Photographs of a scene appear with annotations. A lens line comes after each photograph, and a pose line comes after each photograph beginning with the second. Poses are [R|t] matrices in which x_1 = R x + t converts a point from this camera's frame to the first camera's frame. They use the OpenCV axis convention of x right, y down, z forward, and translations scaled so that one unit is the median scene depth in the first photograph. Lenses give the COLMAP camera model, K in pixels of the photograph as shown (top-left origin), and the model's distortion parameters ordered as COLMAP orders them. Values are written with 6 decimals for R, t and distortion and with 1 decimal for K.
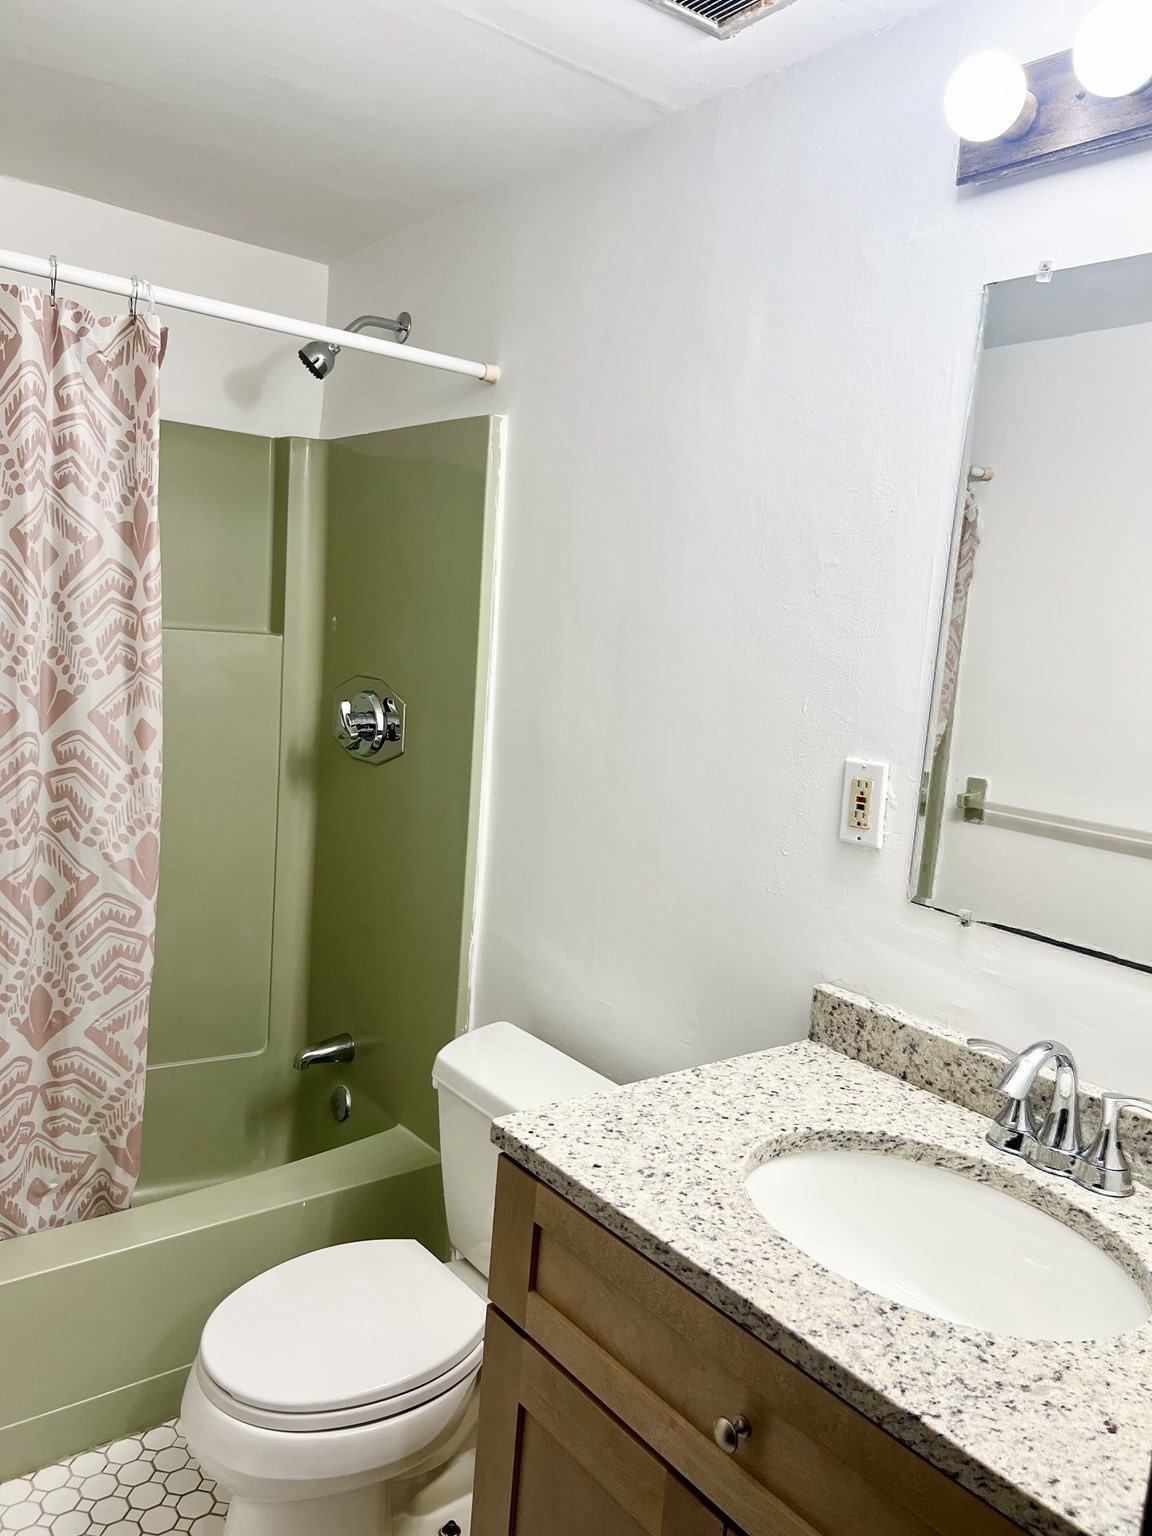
lens RADIAL K [[1155.5, 0, 580.5], [0, 1155.5, 774.6], [0, 0, 1]] dist [0.033661, -0.020011]
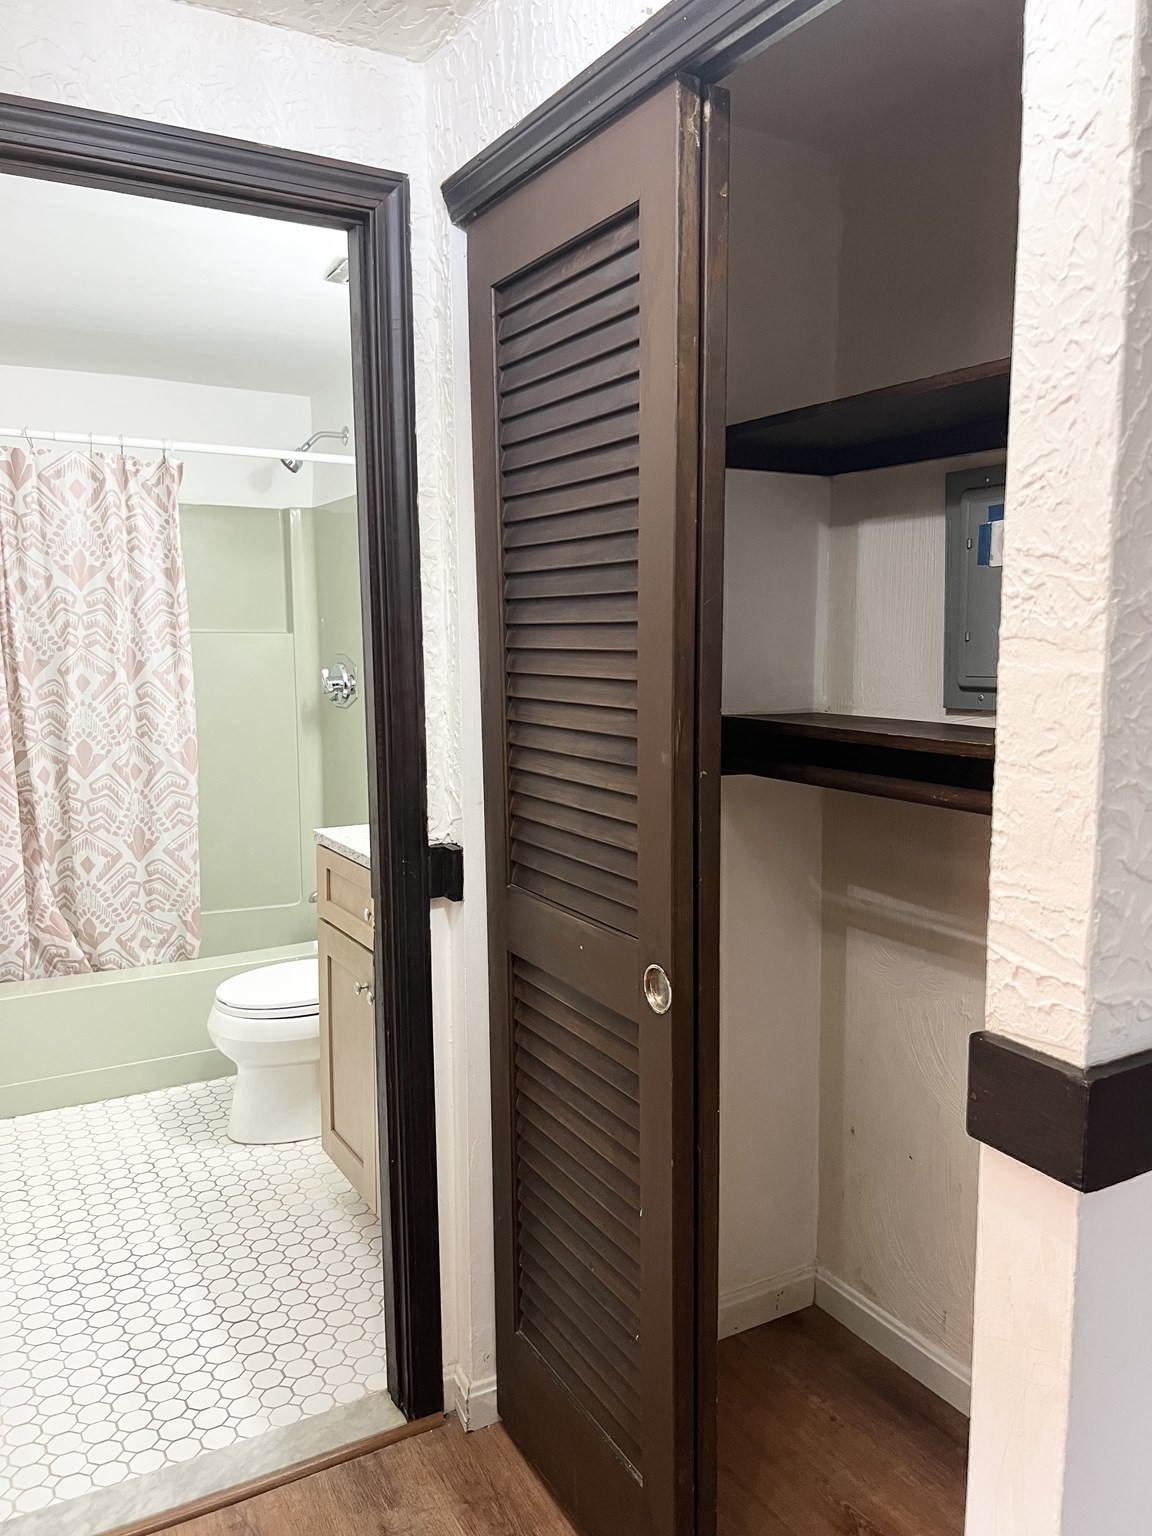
lens RADIAL K [[1155.5, 0, 569.8], [0, 1155.5, 764.5], [0, 0, 1]] dist [0.033661, -0.020011]
pose [[0.986115, -0.062530, -0.153841, 0.502453], [0.057484, 0.997659, -0.037038, 0.199317], [0.155797, 0.027680, 0.987401, -0.713195]]
